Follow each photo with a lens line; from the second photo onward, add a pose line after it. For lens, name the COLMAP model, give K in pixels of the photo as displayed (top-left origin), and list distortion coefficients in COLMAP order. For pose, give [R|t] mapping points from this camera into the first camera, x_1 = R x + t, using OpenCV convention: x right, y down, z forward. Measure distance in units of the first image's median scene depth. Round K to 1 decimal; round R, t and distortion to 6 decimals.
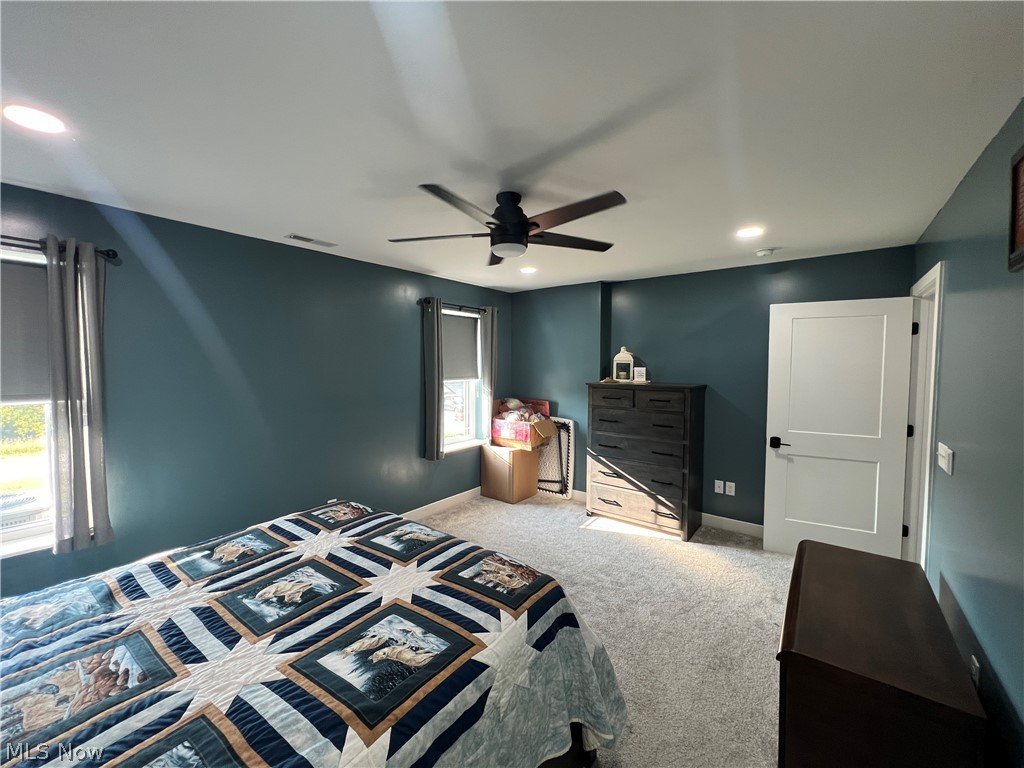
lens RADIAL K [[408.6, 0, 514.7], [0, 408.6, 383.3], [0, 0, 1]] dist [0.001574, -0.000012]
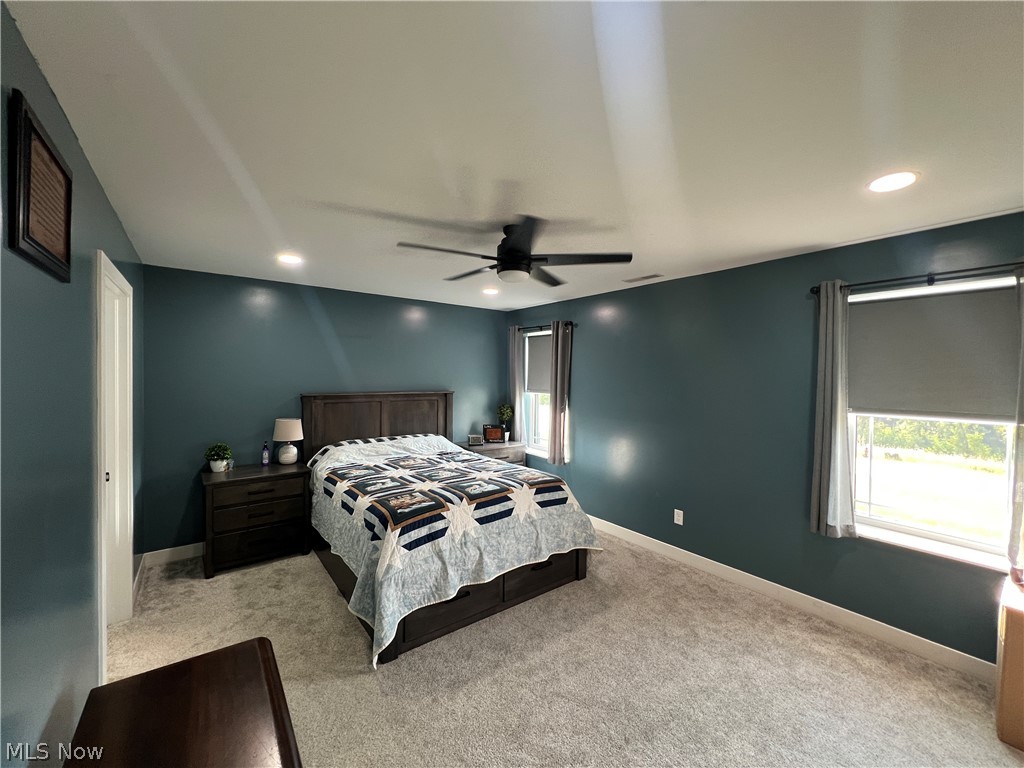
lens RADIAL K [[408.6, 0, 514.5], [0, 408.6, 377.7], [0, 0, 1]] dist [0.001574, -0.000012]
pose [[-0.268650, 0.008823, -0.963198, 1.138001], [-0.060342, 0.997840, 0.025971, -0.090007], [0.961346, 0.065099, -0.267537, 1.419808]]
